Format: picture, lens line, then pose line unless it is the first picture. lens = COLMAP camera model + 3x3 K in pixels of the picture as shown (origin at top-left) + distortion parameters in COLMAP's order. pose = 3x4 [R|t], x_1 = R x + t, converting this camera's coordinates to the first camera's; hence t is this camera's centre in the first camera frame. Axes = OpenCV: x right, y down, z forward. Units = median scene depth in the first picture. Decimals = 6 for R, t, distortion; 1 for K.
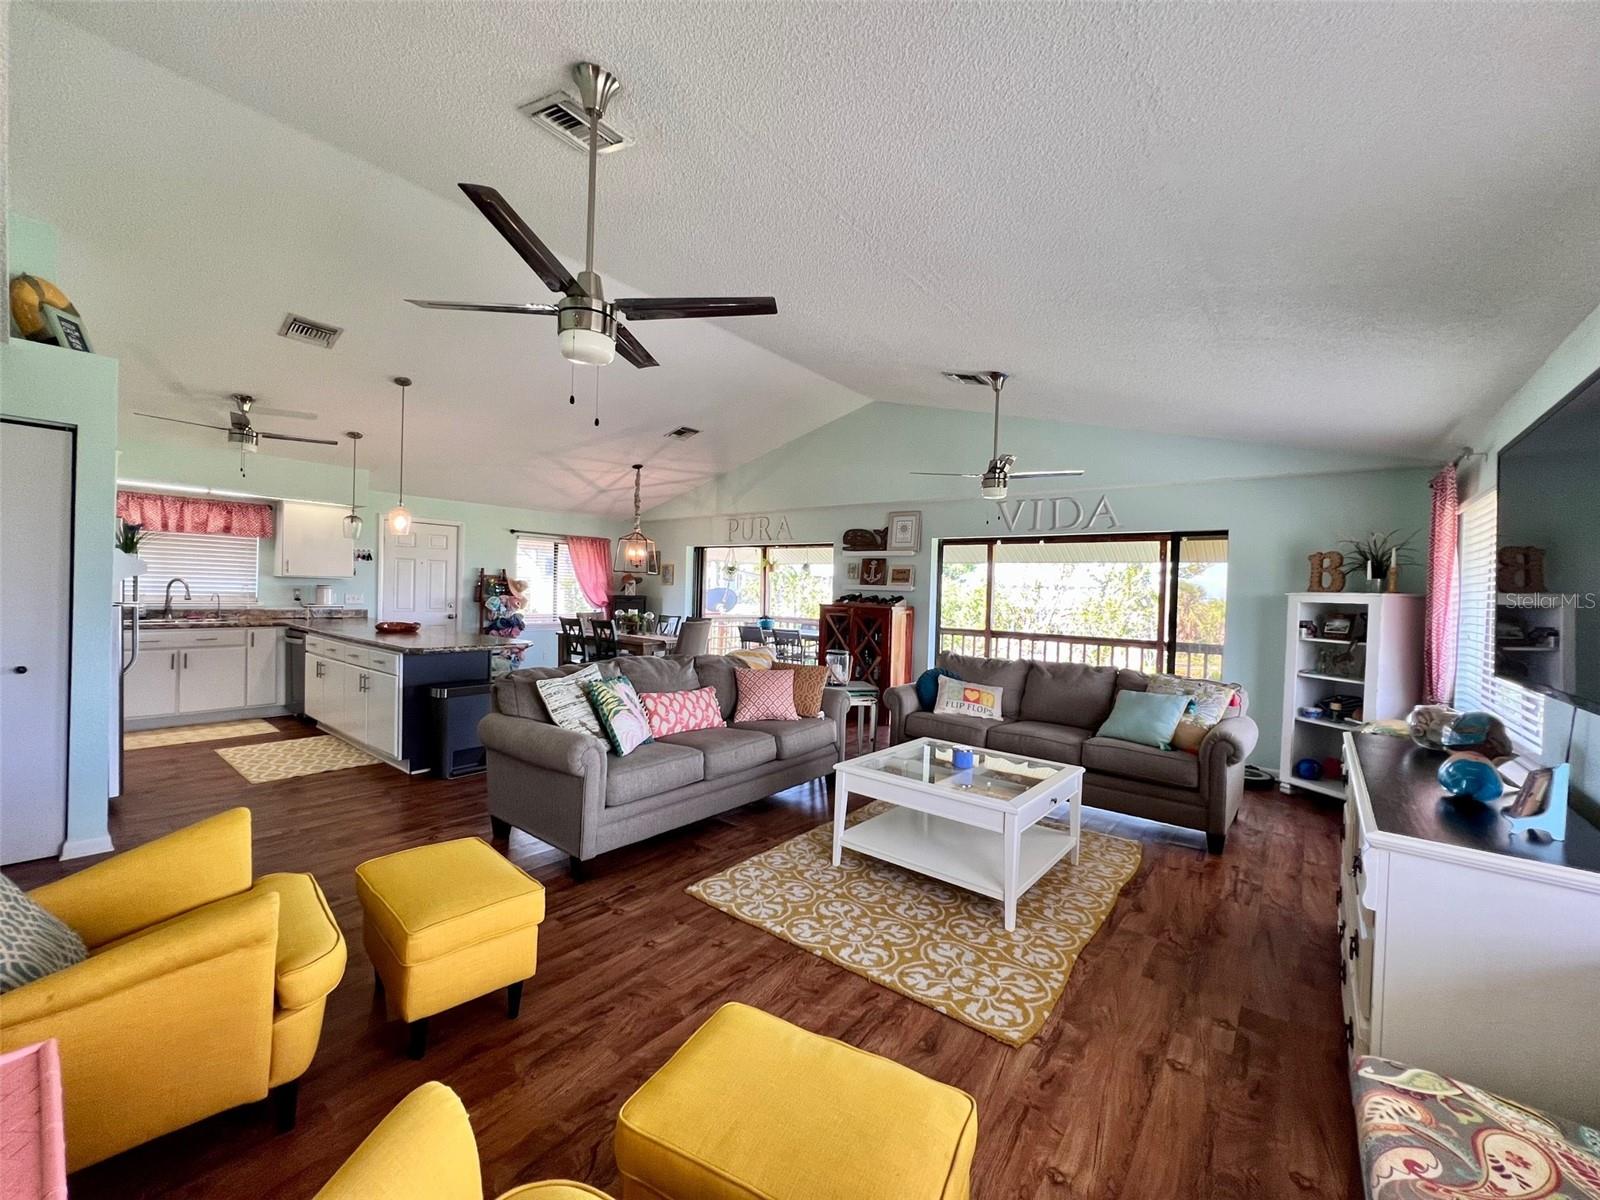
lens RADIAL K [[639.6, 0, 800.0], [0, 639.6, 600.0], [0, 0, 1]] dist [-0.000951, -0.000103]
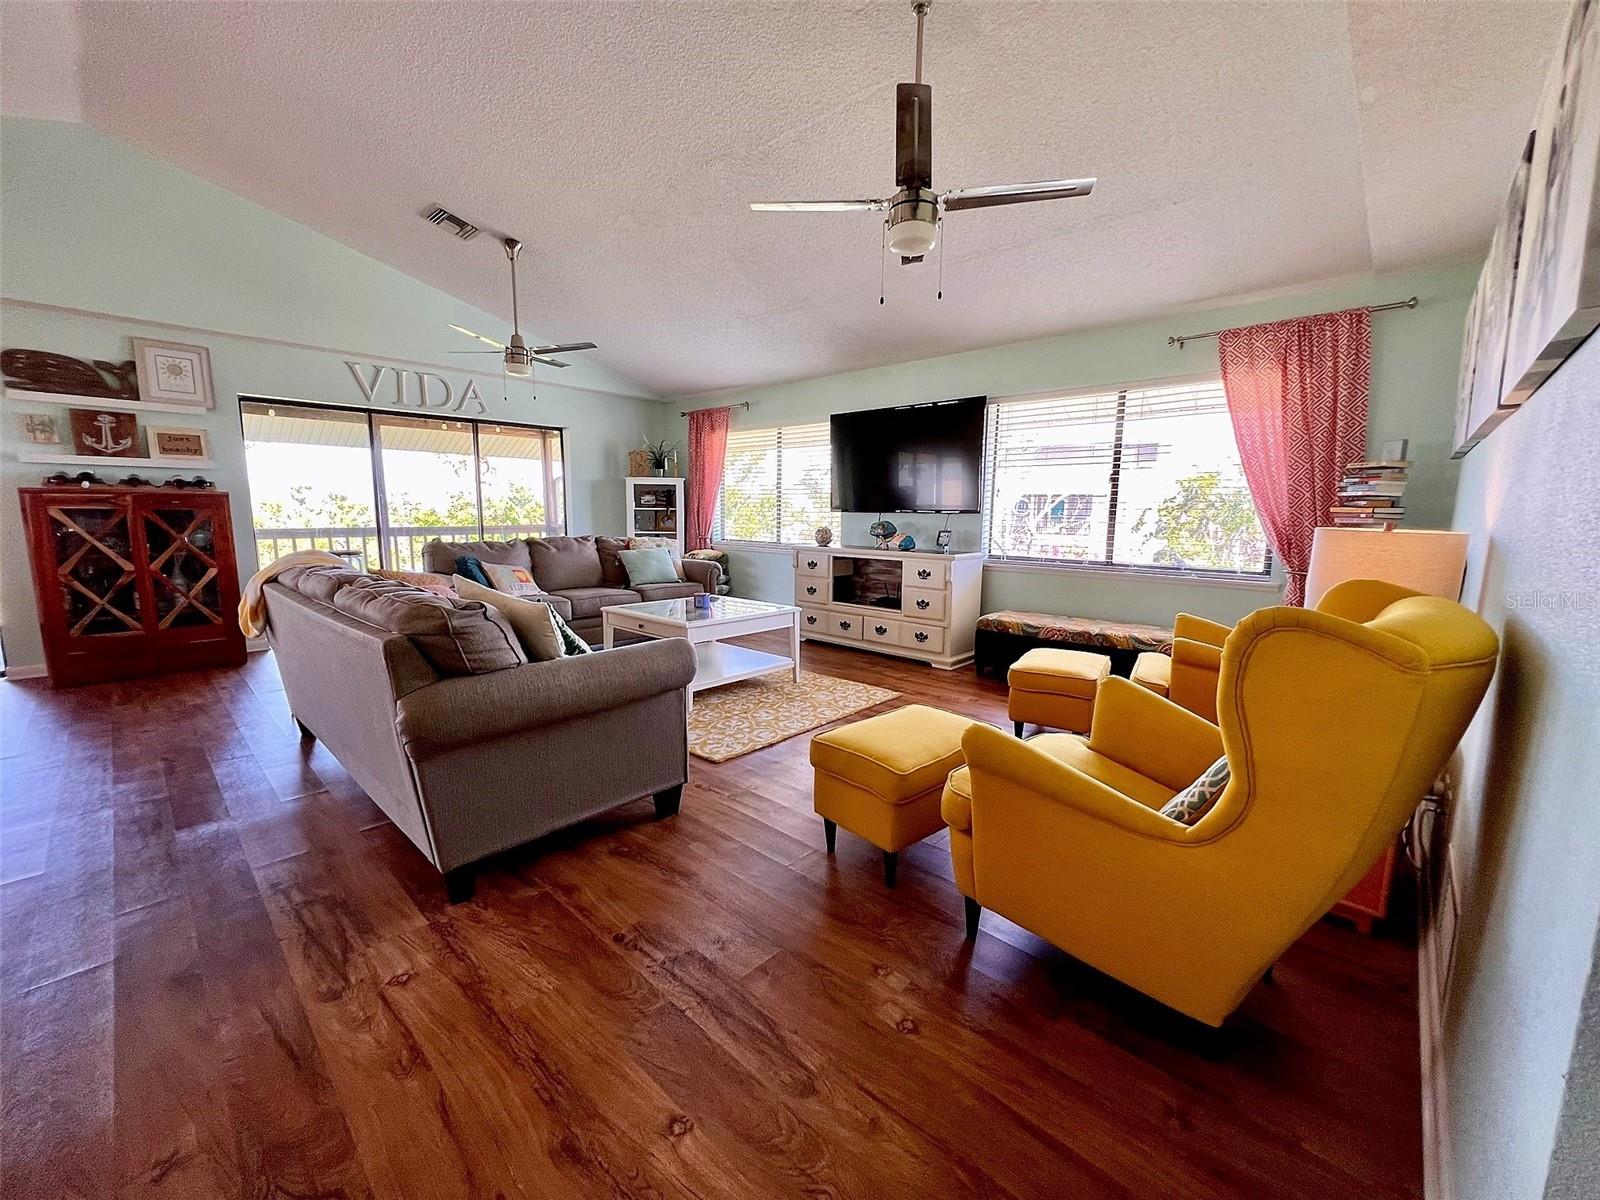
lens RADIAL K [[642.9, 0, 800.0], [0, 642.9, 600.0], [0, 0, 1]] dist [-0.003577, -0.000566]
pose [[0.077099, -0.171414, 0.982178, -1.125836], [0.007702, 0.985183, 0.171334, 0.027071], [-0.996994, -0.005645, 0.077277, 0.788326]]
